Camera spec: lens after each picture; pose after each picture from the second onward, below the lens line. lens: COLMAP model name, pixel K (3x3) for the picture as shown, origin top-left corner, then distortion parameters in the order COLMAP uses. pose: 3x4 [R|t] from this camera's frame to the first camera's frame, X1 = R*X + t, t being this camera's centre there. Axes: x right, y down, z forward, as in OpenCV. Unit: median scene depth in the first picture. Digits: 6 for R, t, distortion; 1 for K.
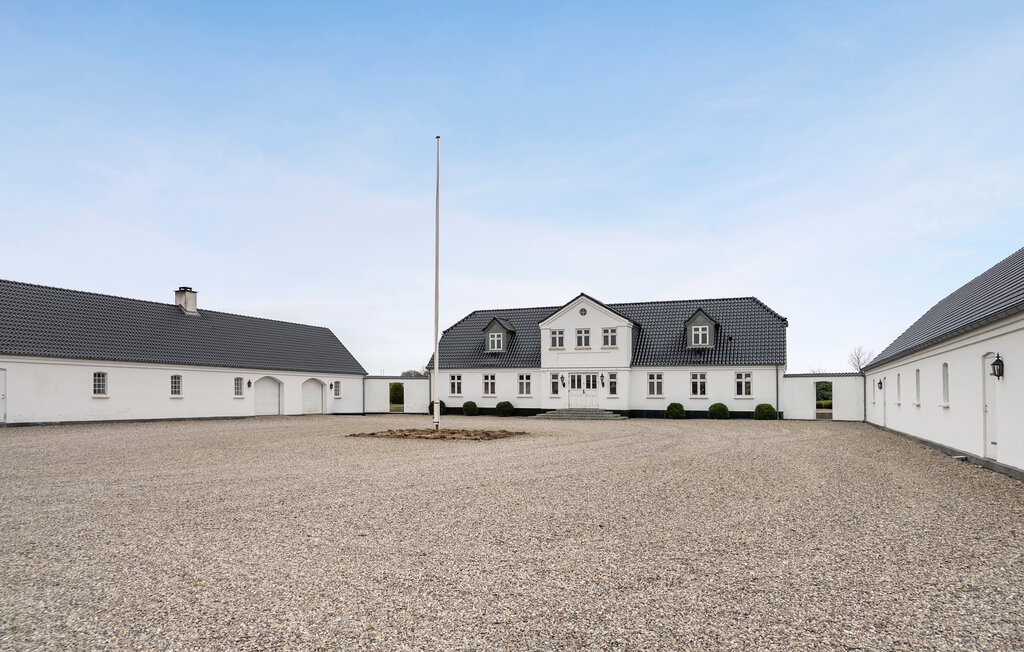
lens RADIAL K [[715.1, 0, 512.0], [0, 715.1, 326.0], [0, 0, 1]] dist [-0.005655, -0.000317]
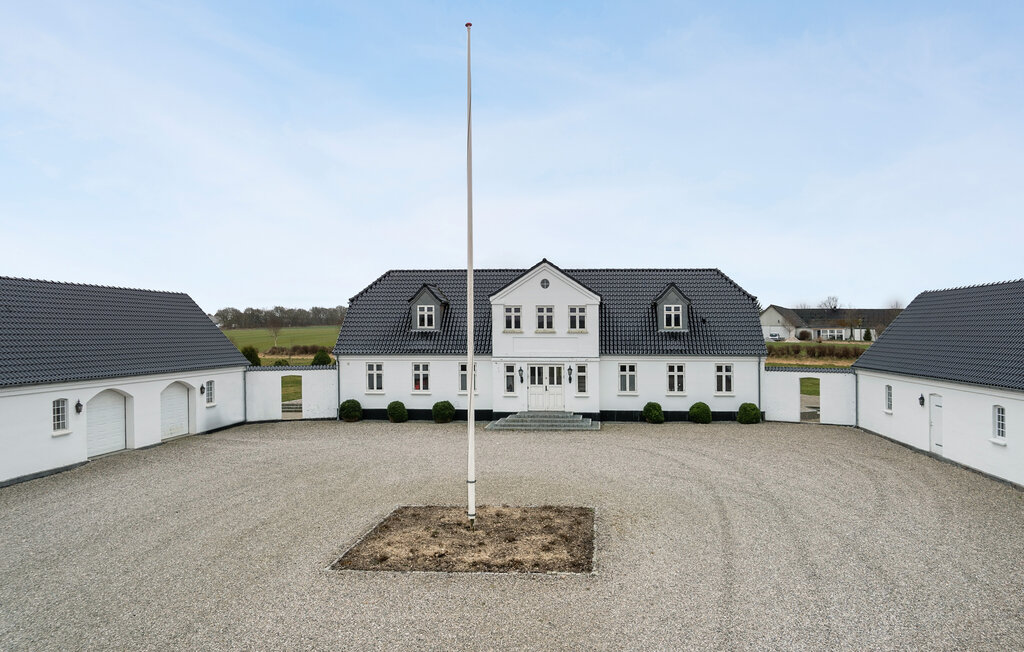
lens RADIAL K [[715.1, 0, 512.0], [0, 715.1, 326.0], [0, 0, 1]] dist [-0.005655, -0.000317]
pose [[0.955424, 0.023108, 0.294331, -0.162950], [-0.056387, 0.992863, 0.105085, -0.054282], [-0.289802, -0.116997, 0.949909, 0.281531]]
